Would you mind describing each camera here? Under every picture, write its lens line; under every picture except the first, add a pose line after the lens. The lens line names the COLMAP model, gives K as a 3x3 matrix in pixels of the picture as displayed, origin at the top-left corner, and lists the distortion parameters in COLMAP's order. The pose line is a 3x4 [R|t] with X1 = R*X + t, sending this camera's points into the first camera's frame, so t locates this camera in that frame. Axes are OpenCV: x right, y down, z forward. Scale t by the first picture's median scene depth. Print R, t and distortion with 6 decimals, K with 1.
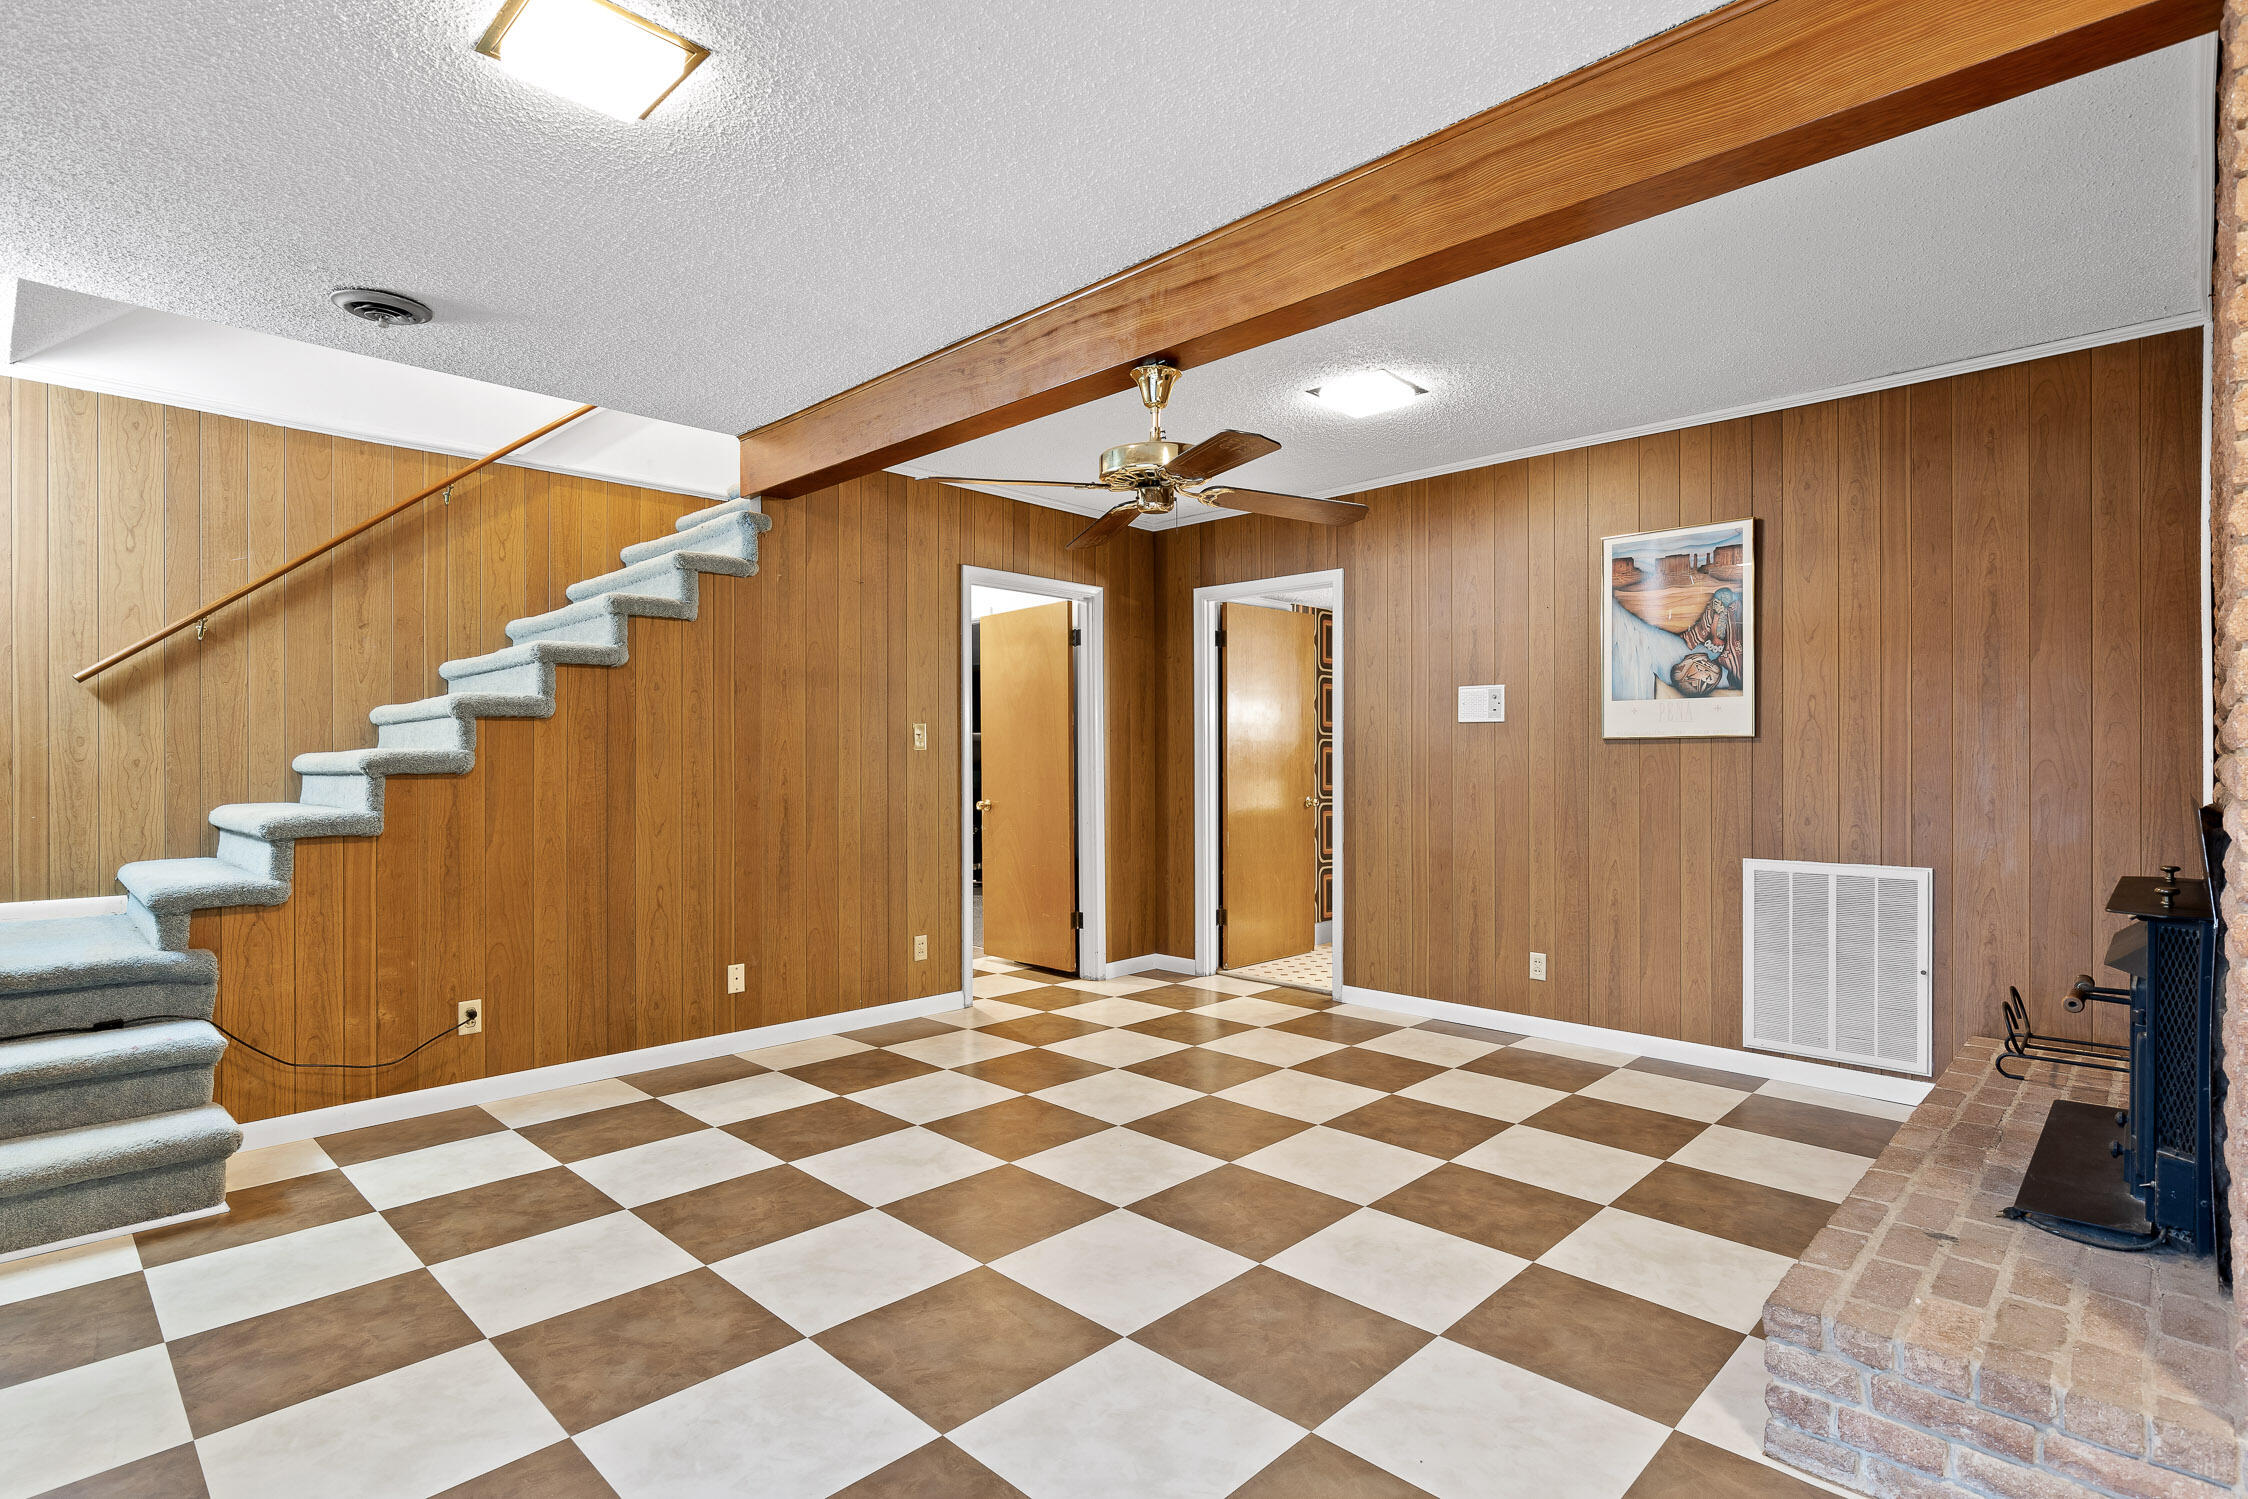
lens RADIAL K [[1099.9, 0, 1123.7], [0, 1099.9, 758.7], [0, 0, 1]] dist [-0.001140, -0.000728]
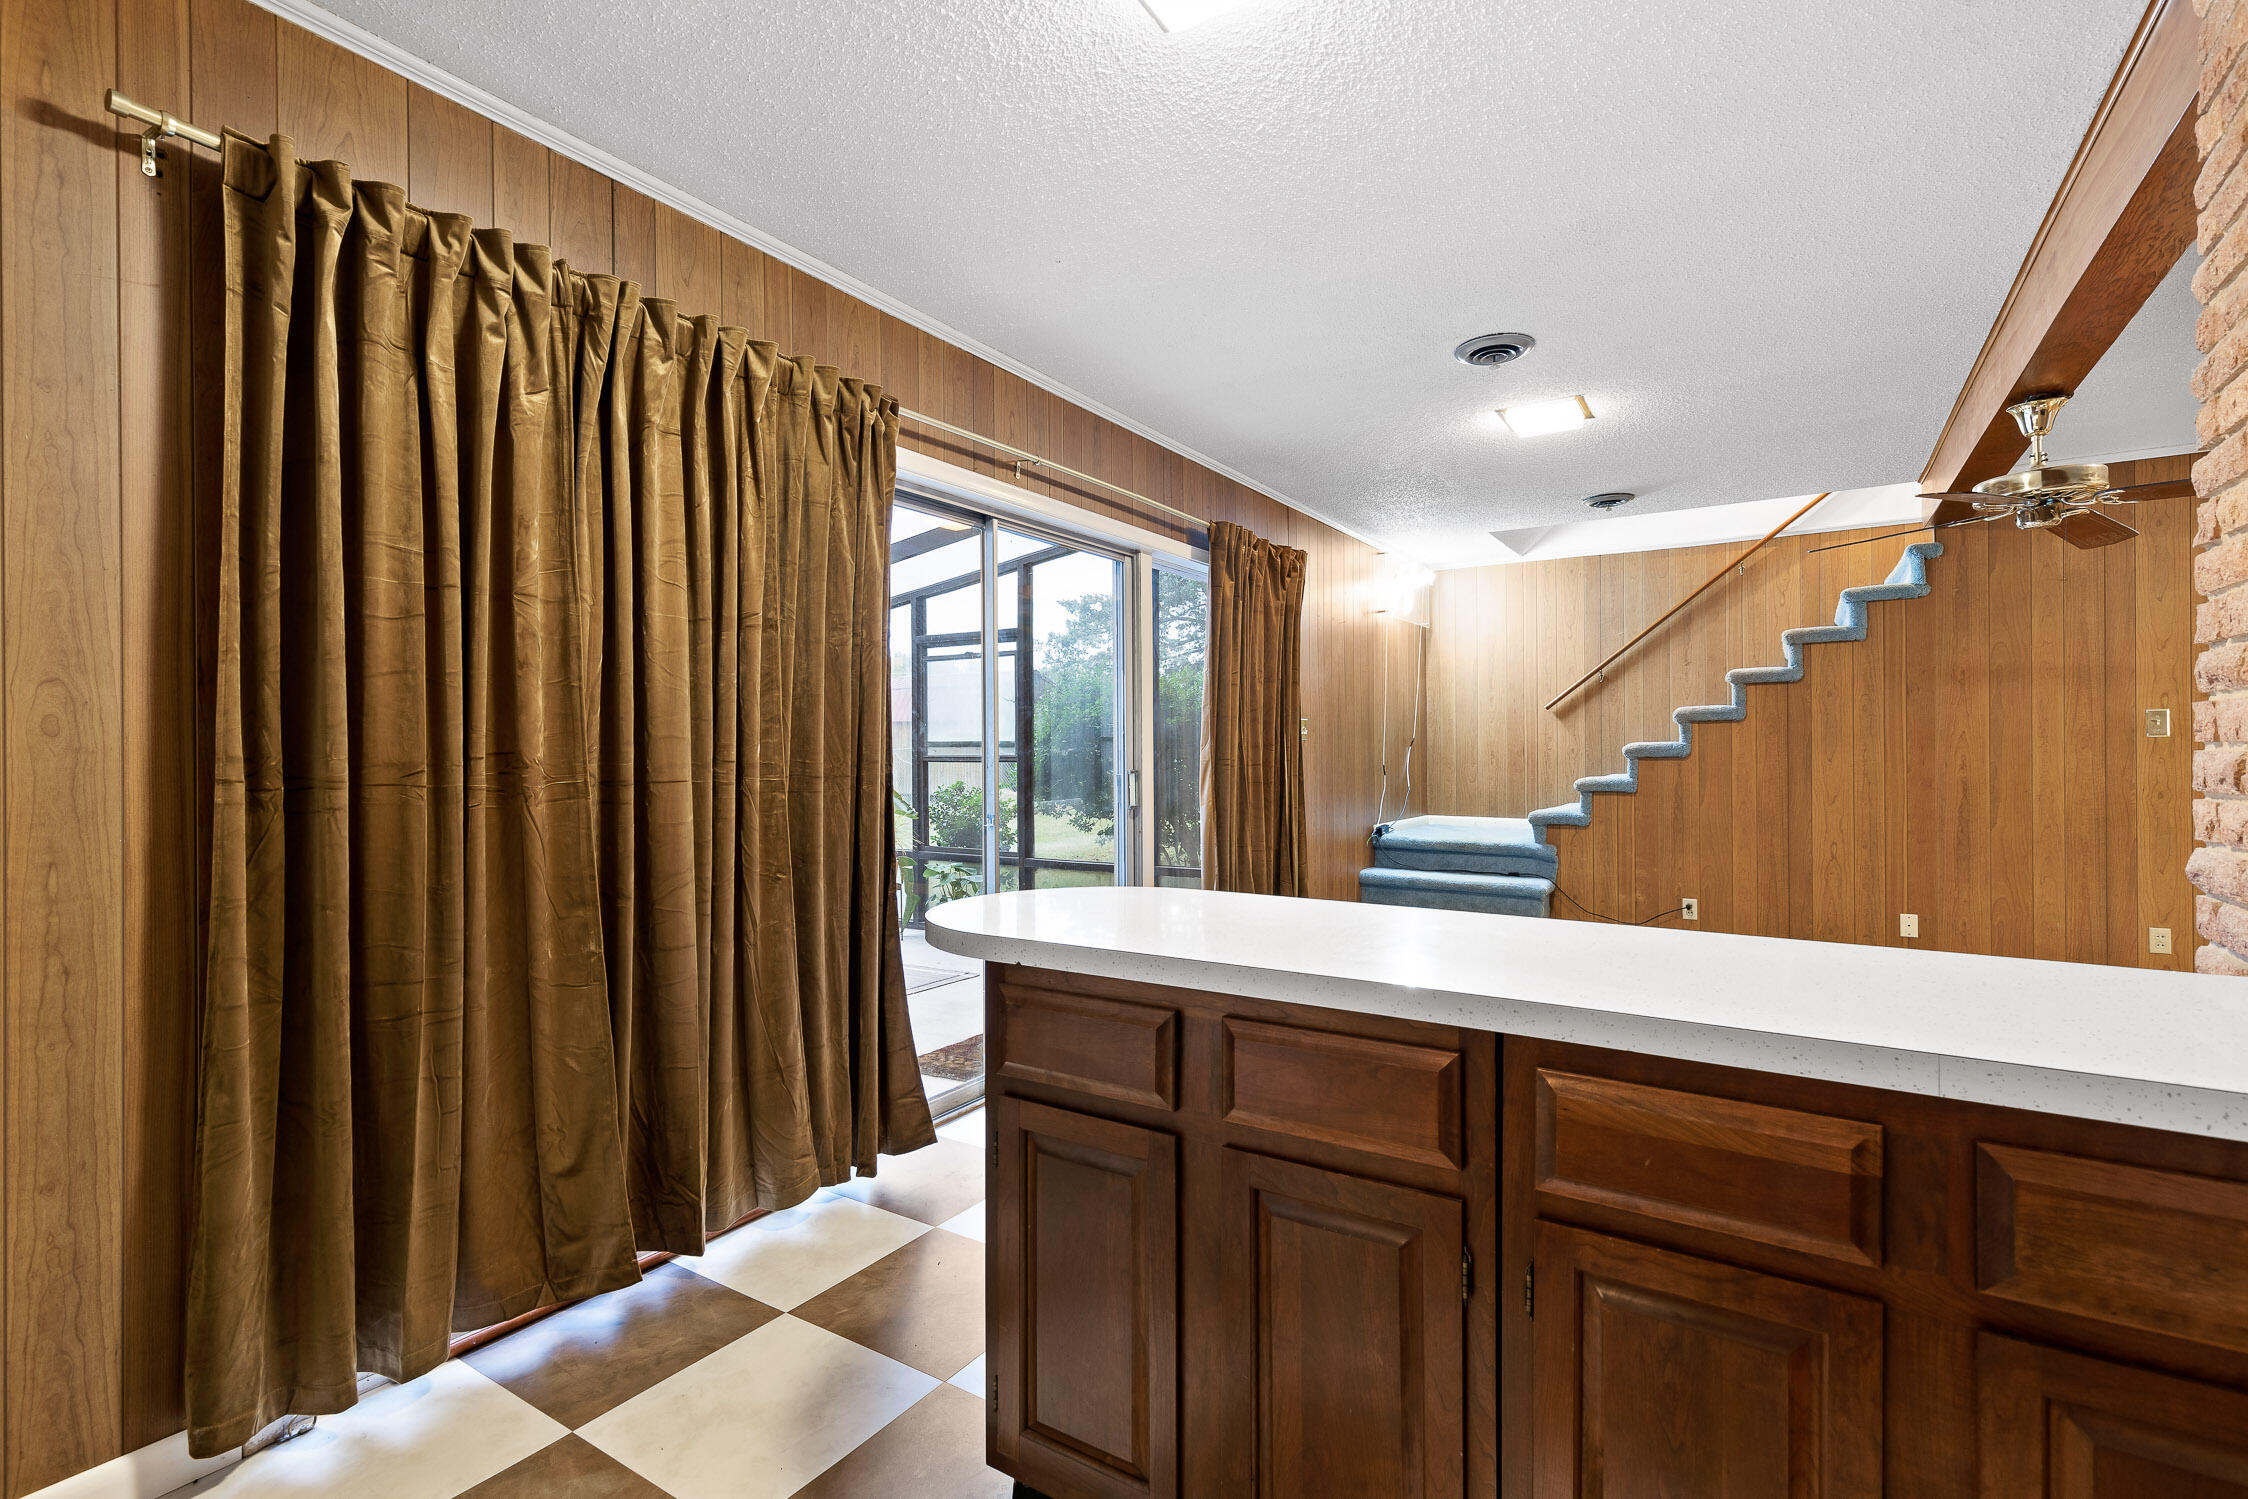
lens RADIAL K [[1029.7, 0, 1124.0], [0, 1029.7, 749.5], [0, 0, 1]] dist [0.002009, 0.000258]
pose [[0.193539, -0.000903, -0.981092, 0.665503], [0.005277, 0.999986, 0.000121, -0.002031], [0.981078, -0.005200, 0.193541, -0.092212]]
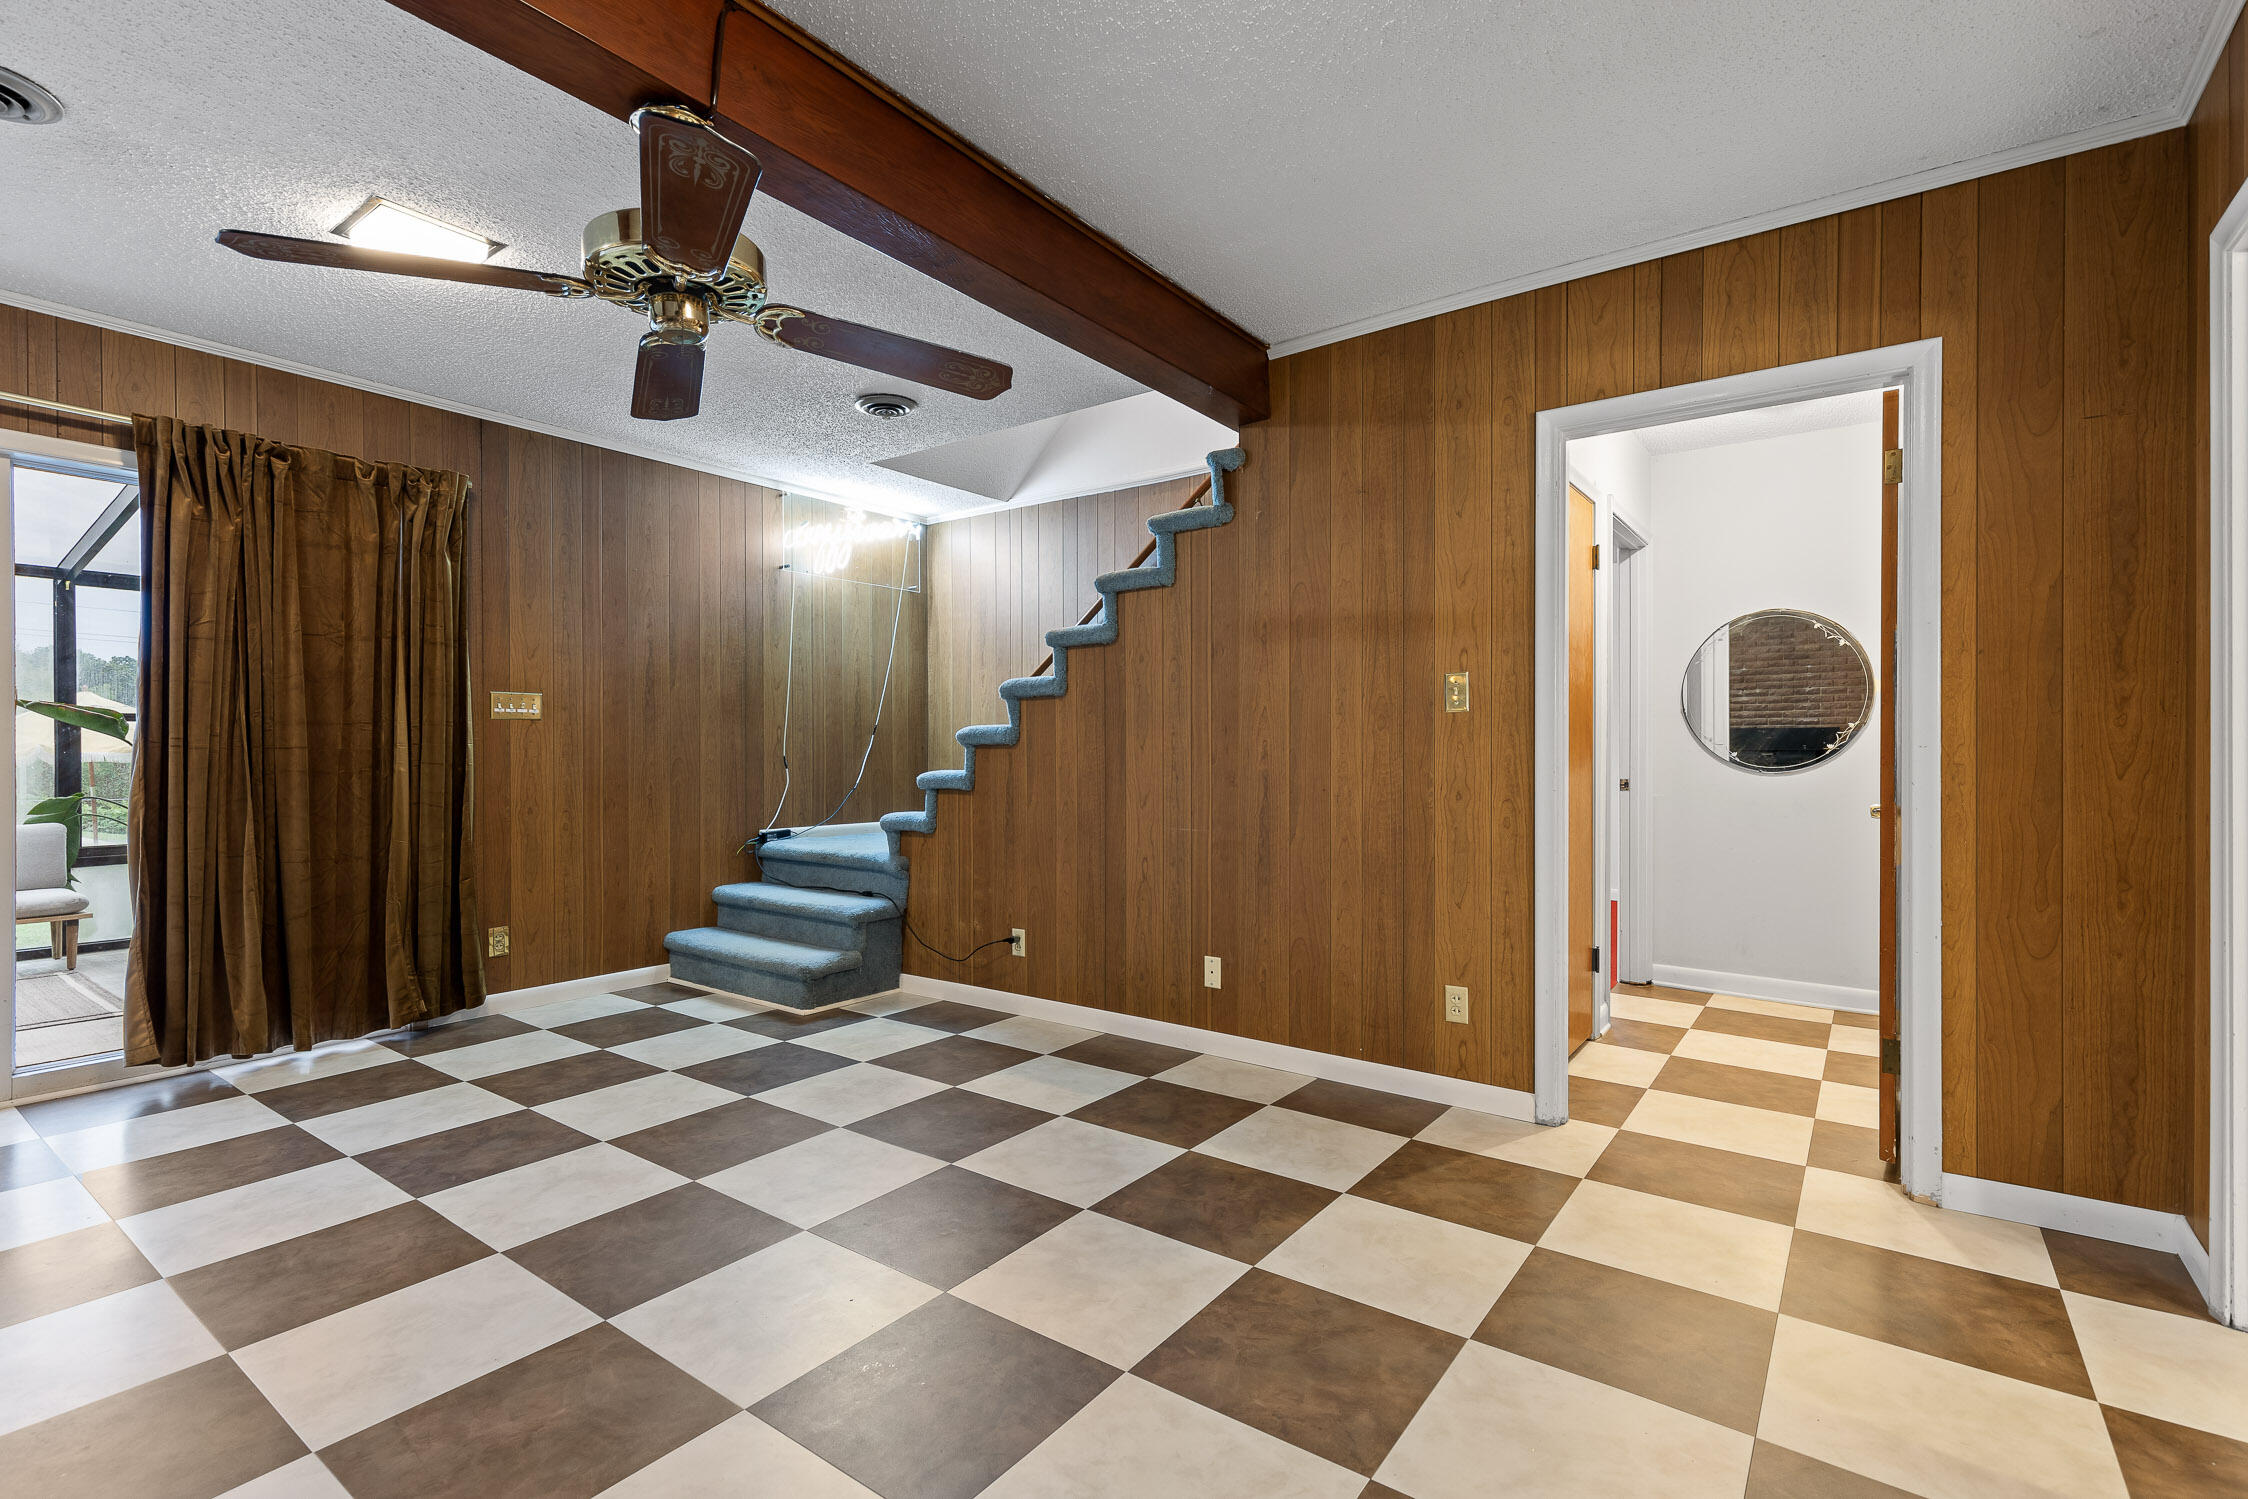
lens RADIAL K [[1028.8, 0, 1130.3], [0, 1028.8, 754.9], [0, 0, 1]] dist [0.009123, 0.000167]
pose [[0.142408, 0.002321, -0.989805, 0.518406], [0.000536, 0.999997, 0.002422, 0.020950], [0.989808, -0.000876, 0.142406, 0.886348]]
